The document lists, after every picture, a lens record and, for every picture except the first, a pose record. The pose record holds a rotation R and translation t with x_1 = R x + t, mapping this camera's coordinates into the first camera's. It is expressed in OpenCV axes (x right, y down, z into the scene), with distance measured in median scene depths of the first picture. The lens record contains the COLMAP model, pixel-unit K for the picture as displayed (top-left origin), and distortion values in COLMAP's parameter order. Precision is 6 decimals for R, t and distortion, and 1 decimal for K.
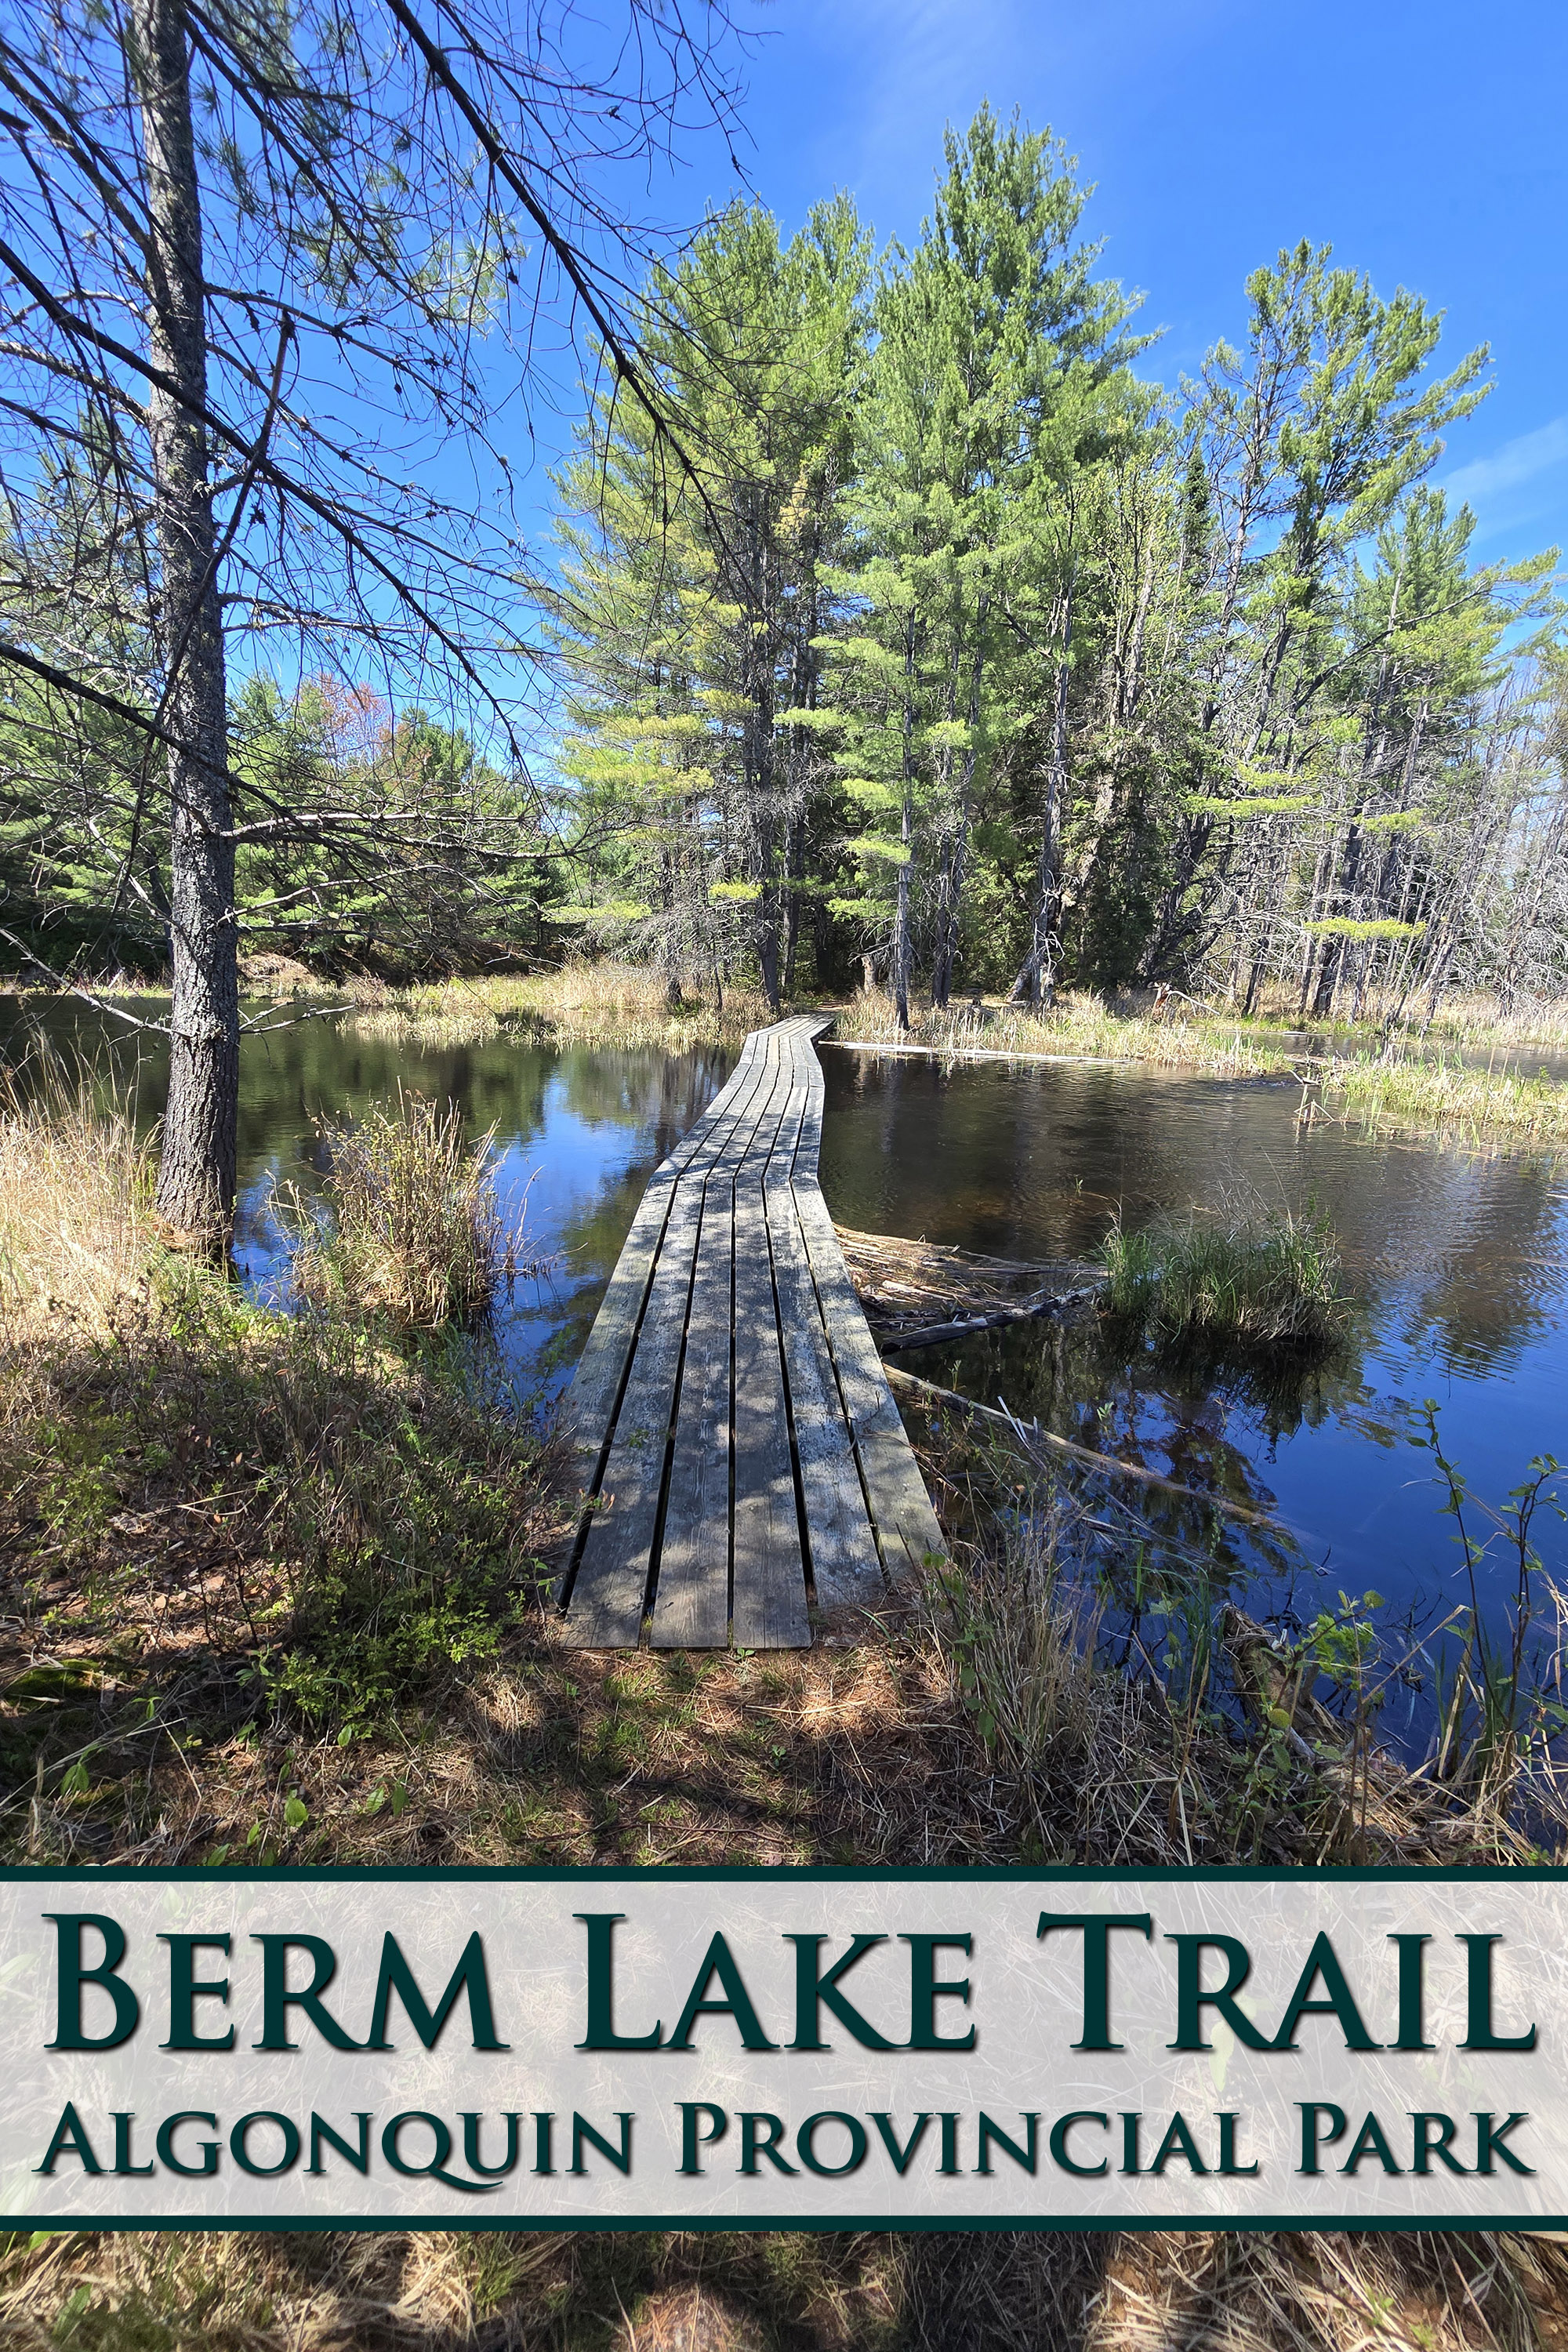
lens RADIAL K [[955.0, 0, 776.6], [0, 955.0, 1165.3], [0, 0, 1]] dist [0.001738, -0.000516]
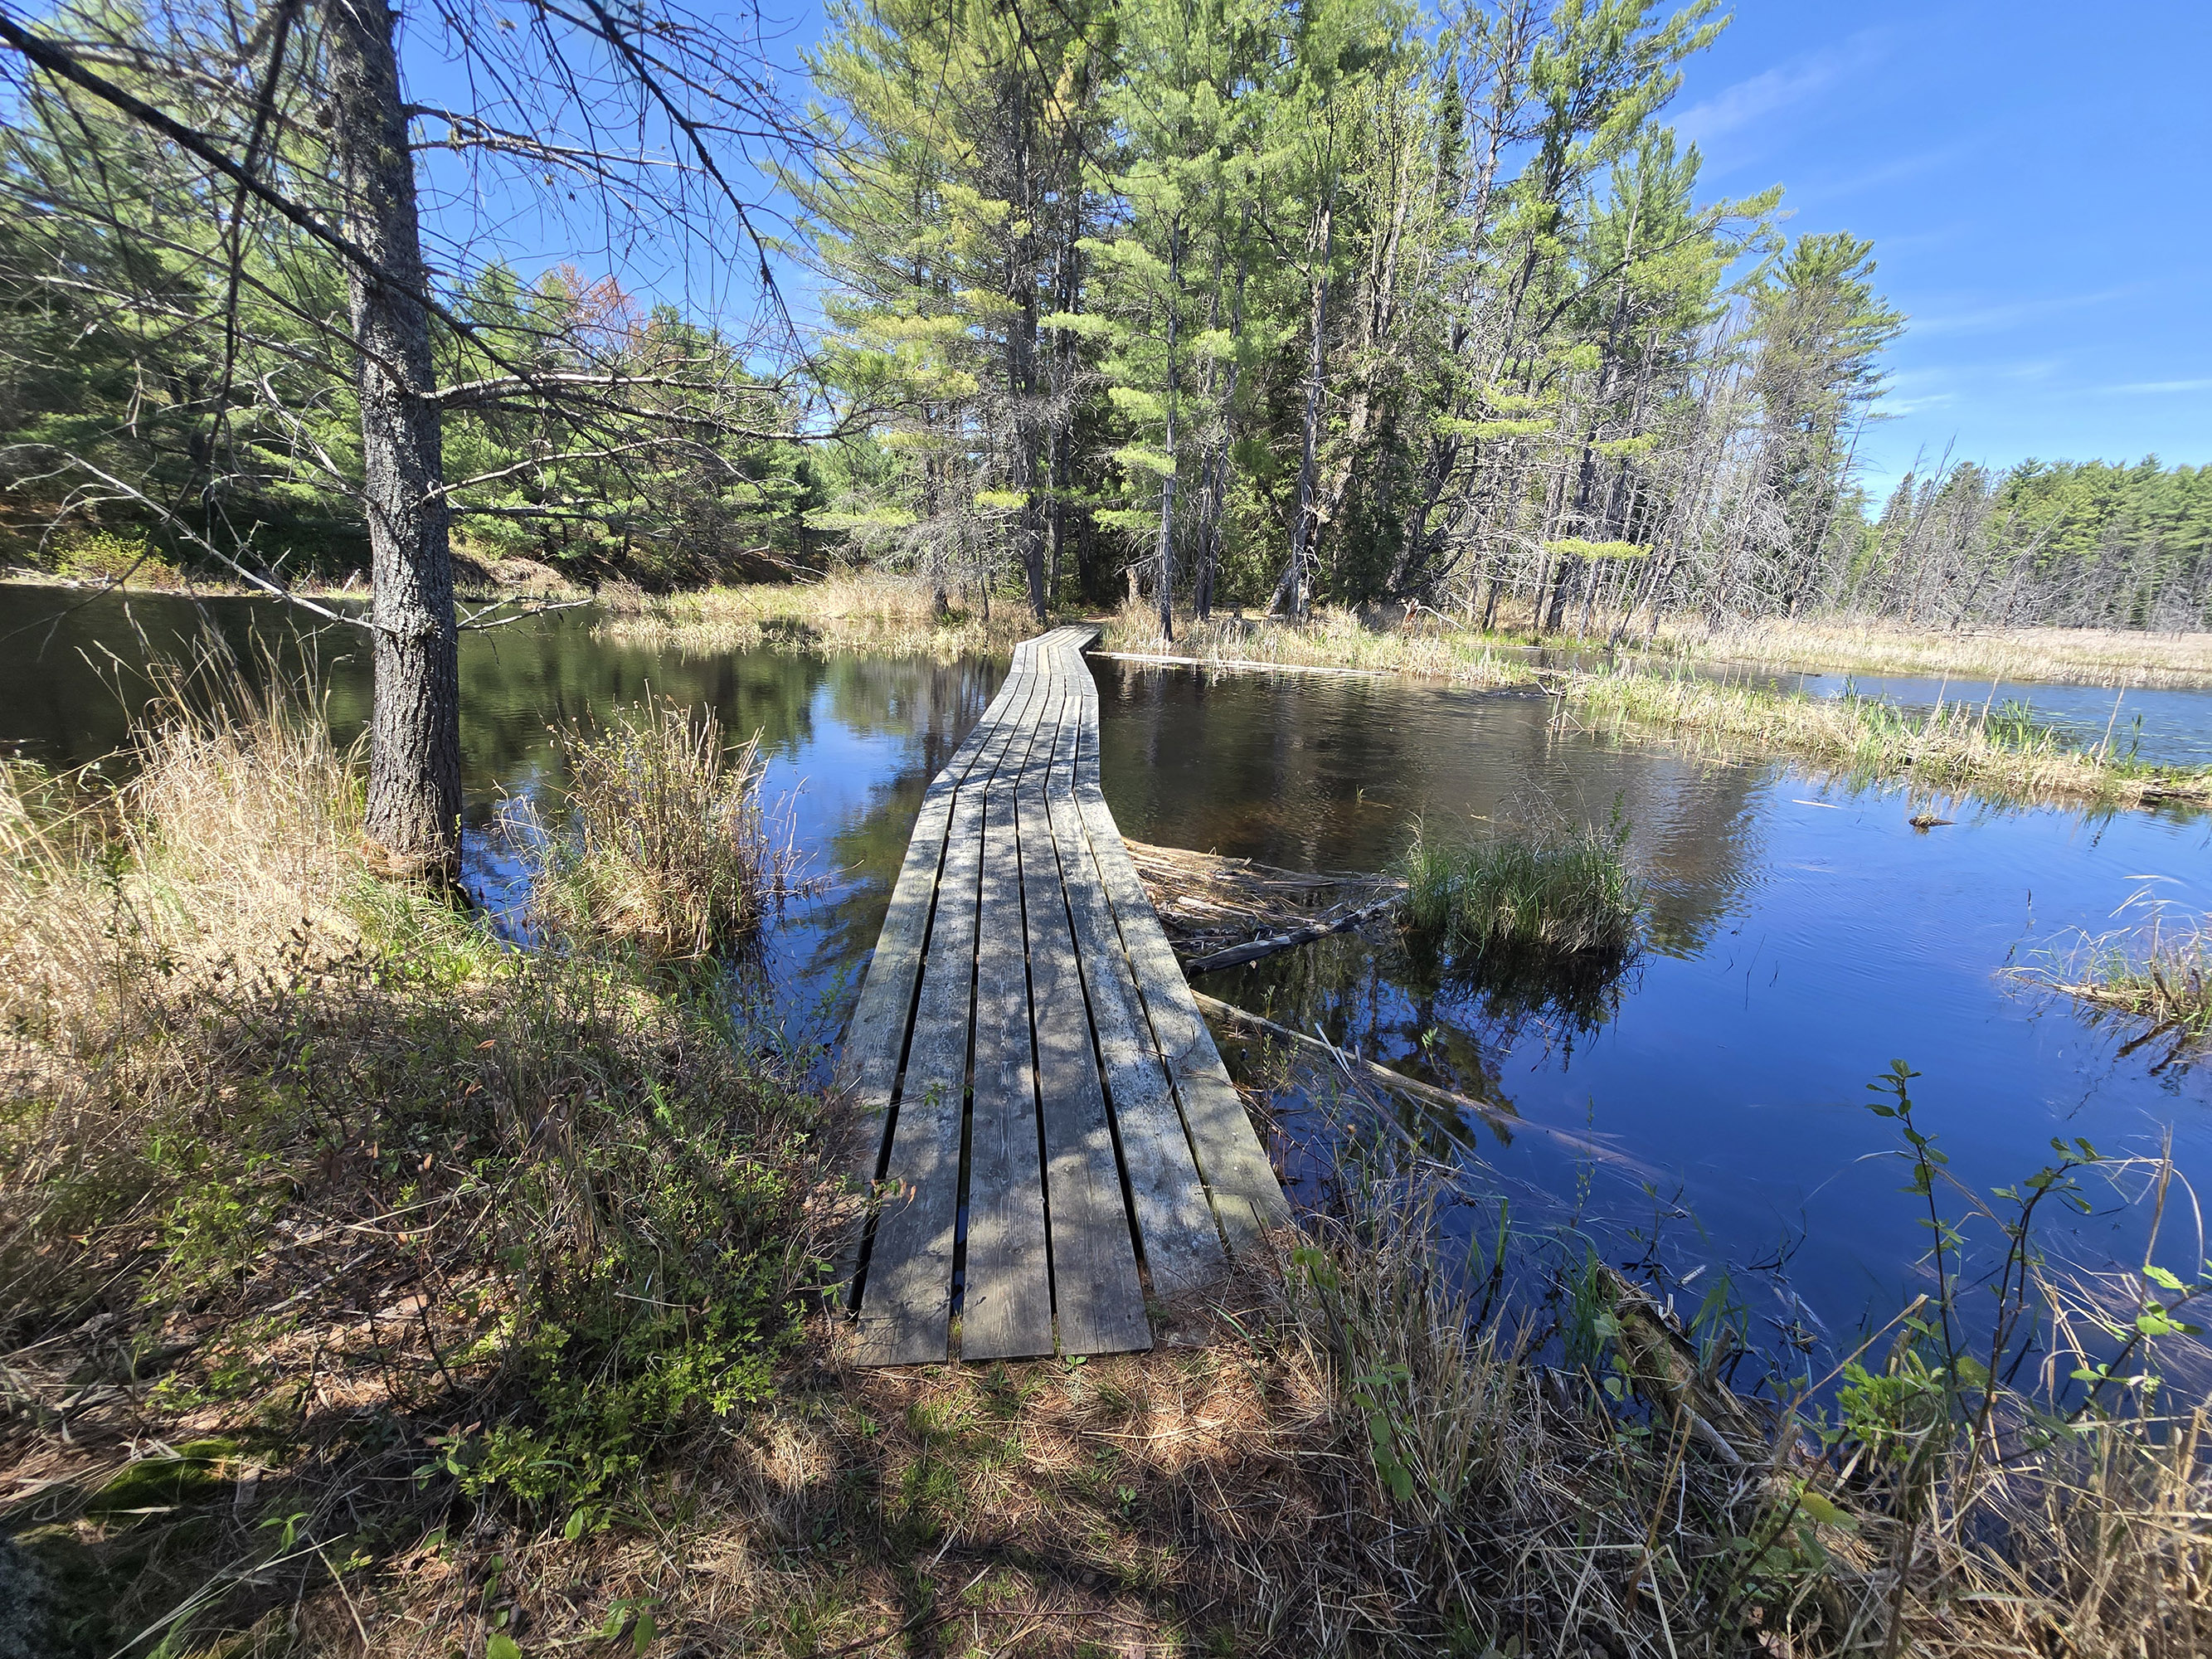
lens RADIAL K [[899.0, 0, 1119.7], [0, 899.0, 828.4], [0, 0, 1]] dist [-0.000204, 0.000079]
pose [[0.995924, -0.009286, 0.089722, -0.028715], [0.003660, 0.998028, 0.062667, -0.004882], [-0.090127, -0.062084, 0.993993, 0.109427]]
